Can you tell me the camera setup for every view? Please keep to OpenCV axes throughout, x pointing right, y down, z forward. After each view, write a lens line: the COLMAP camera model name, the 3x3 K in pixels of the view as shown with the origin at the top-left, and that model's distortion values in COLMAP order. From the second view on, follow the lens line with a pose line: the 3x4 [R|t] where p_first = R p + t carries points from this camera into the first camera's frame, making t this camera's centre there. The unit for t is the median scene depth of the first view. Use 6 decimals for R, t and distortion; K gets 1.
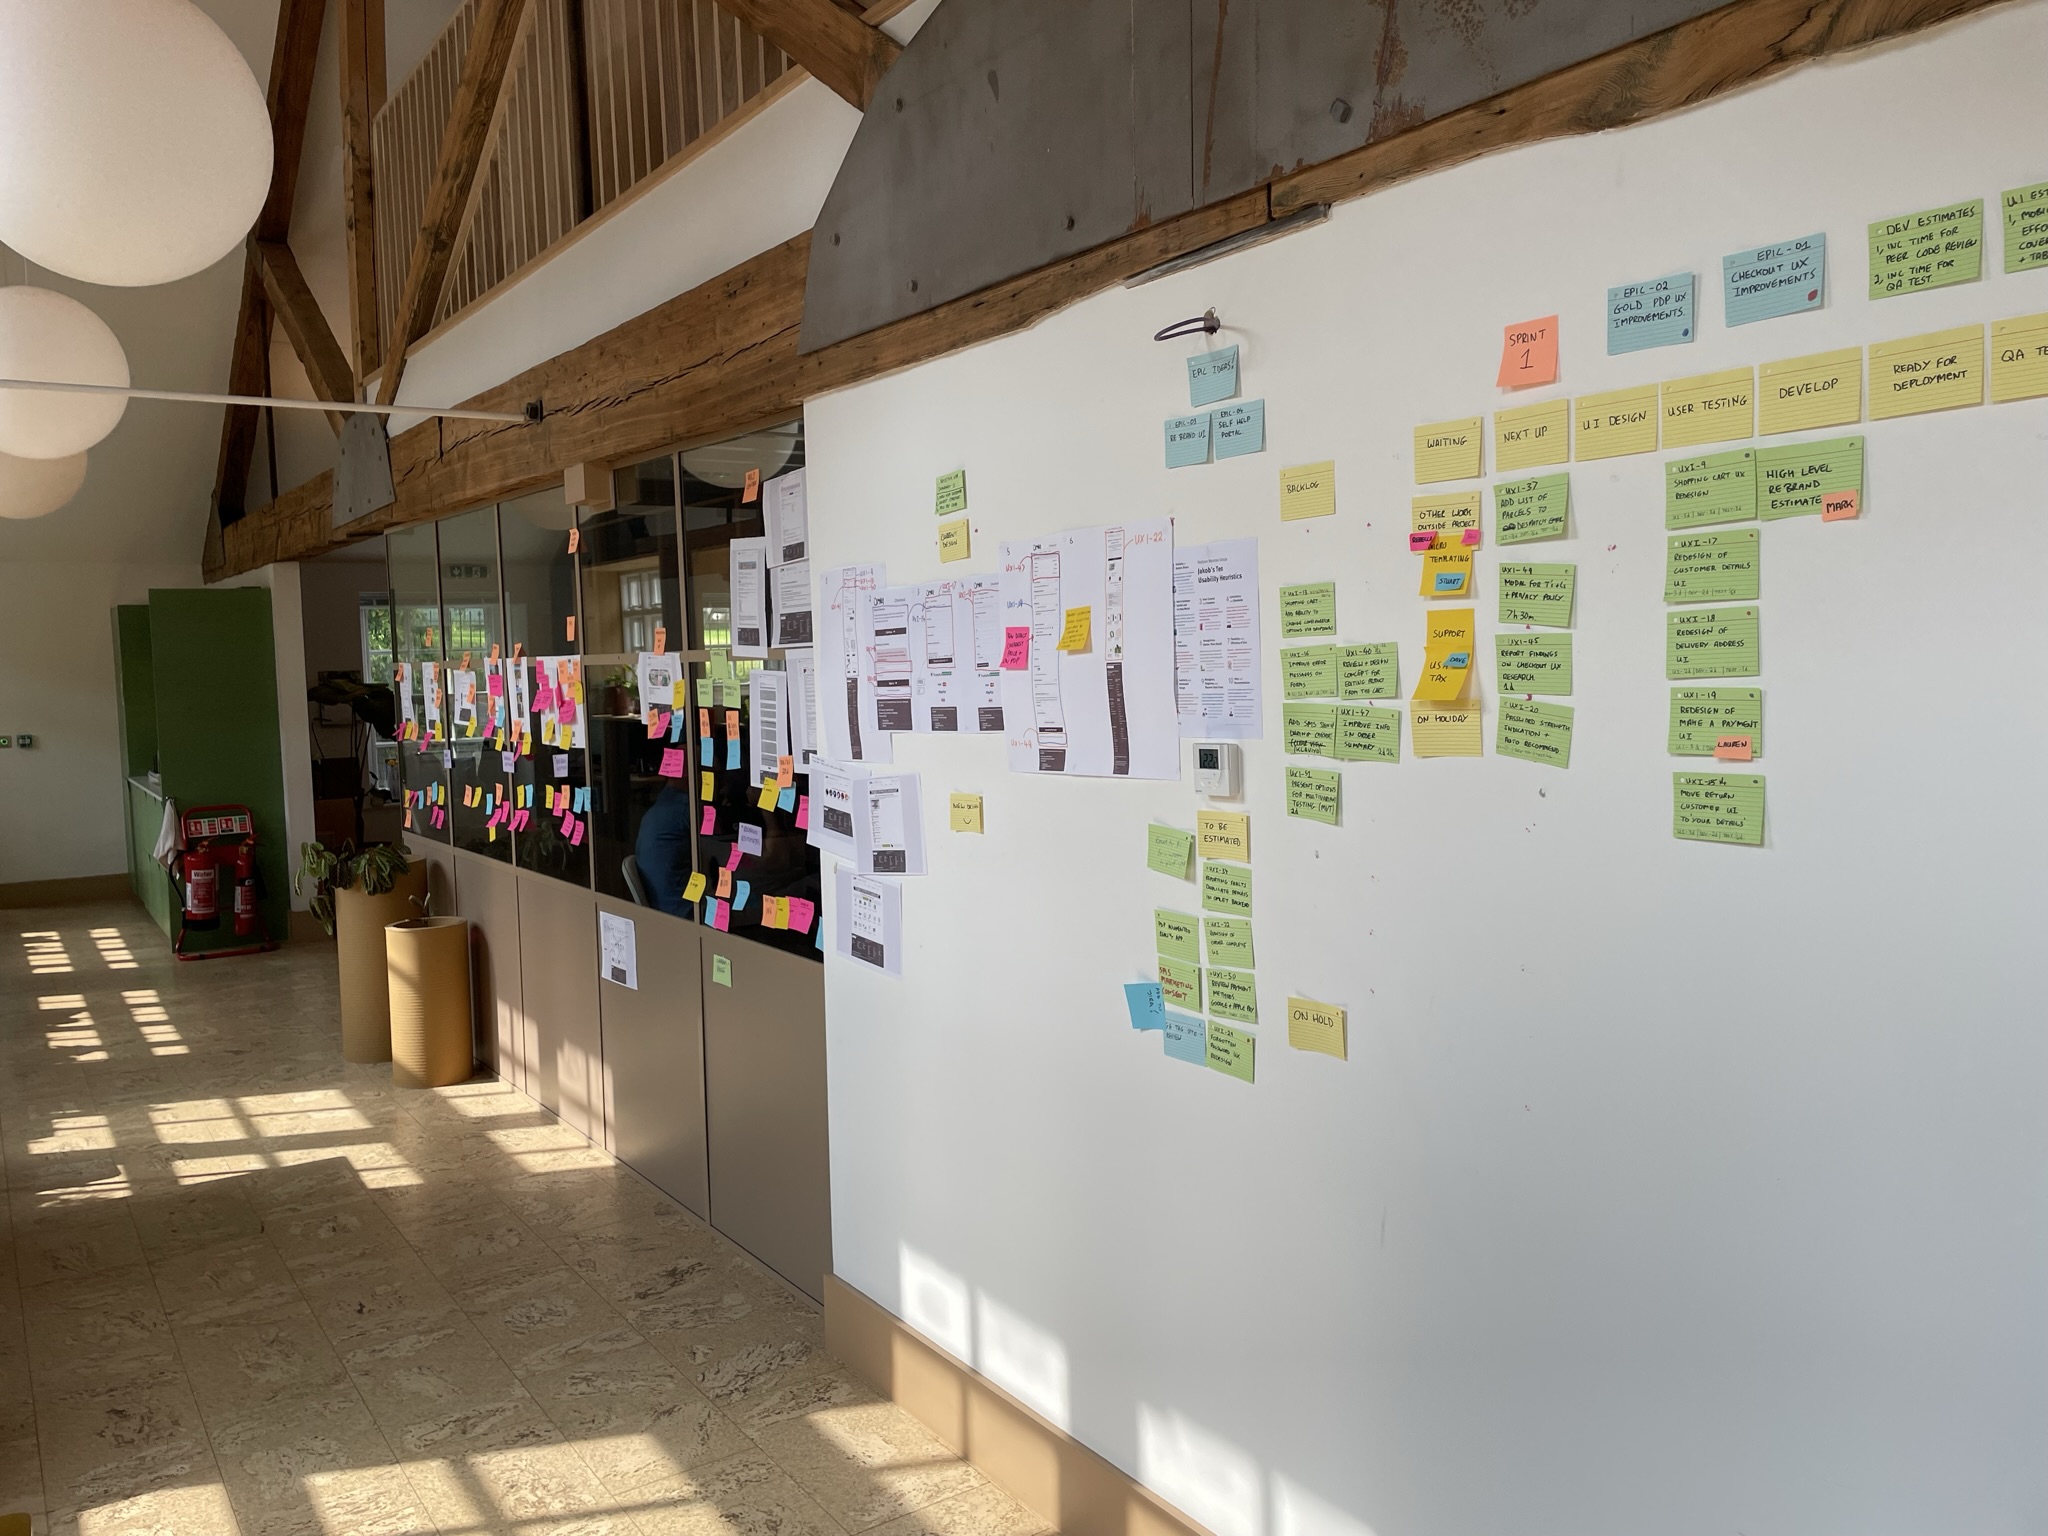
lens RADIAL K [[1534.4, 0, 1008.2], [0, 1534.4, 768.5], [0, 0, 1]] dist [0.081061, -0.104321]
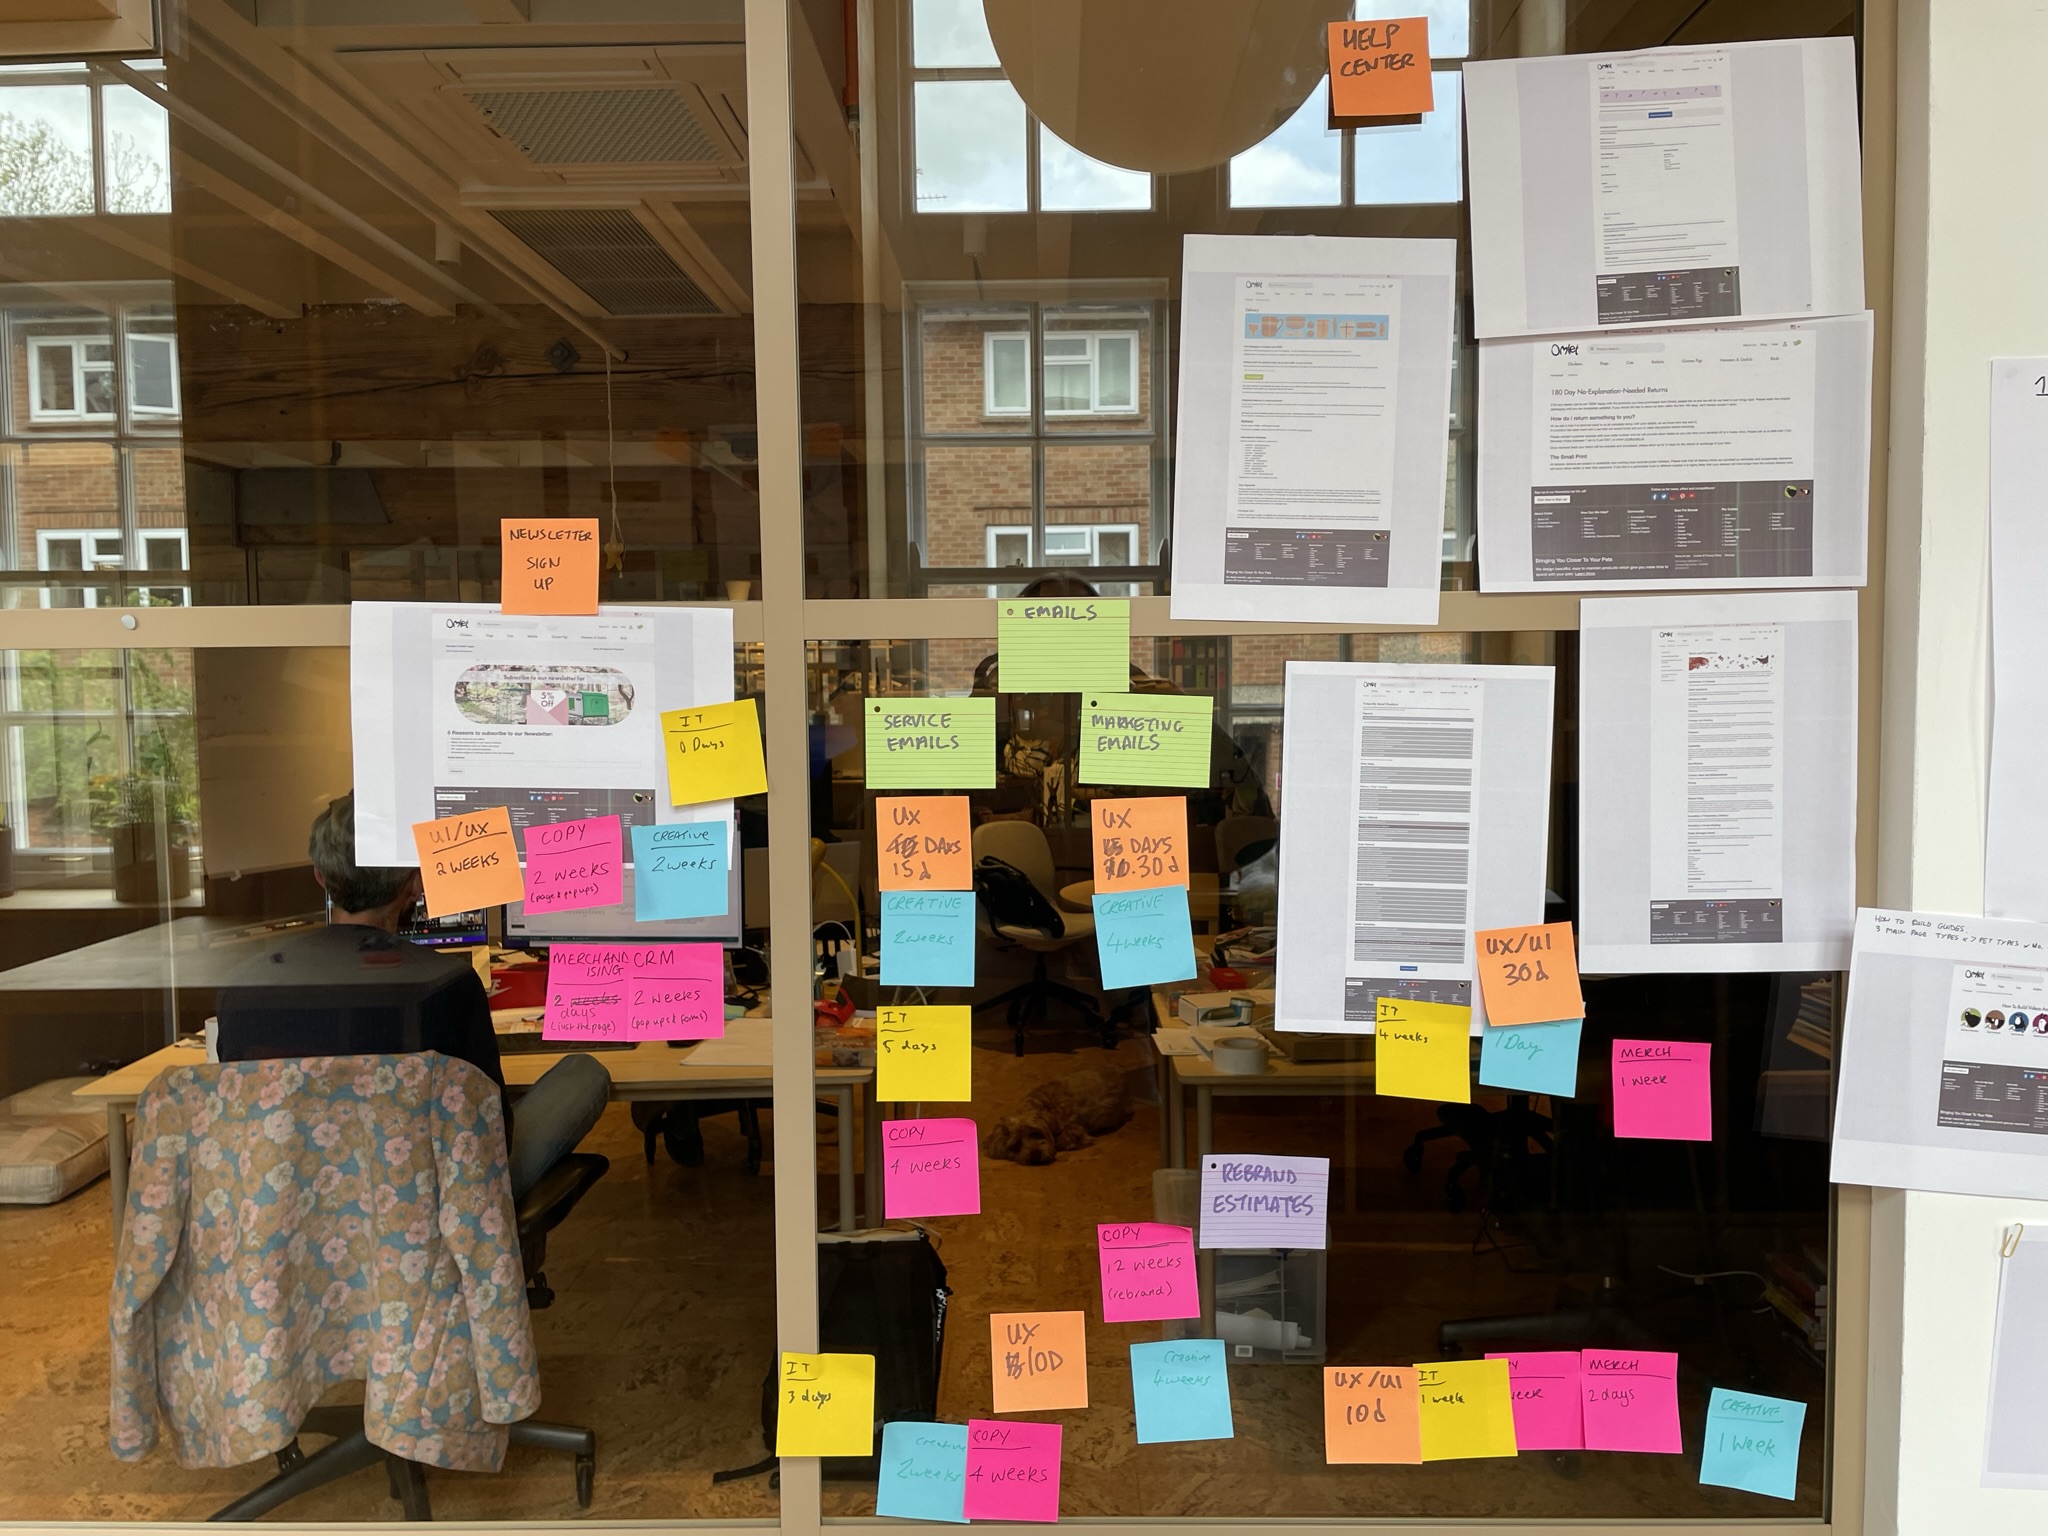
lens RADIAL K [[1534.4, 0, 1036.0], [0, 1534.4, 775.8], [0, 0, 1]] dist [0.081061, -0.104321]
pose [[0.573166, -0.033900, 0.818738, -0.800715], [0.057576, 0.998341, 0.001030, -0.078251], [-0.817414, 0.046549, 0.574166, 1.517286]]
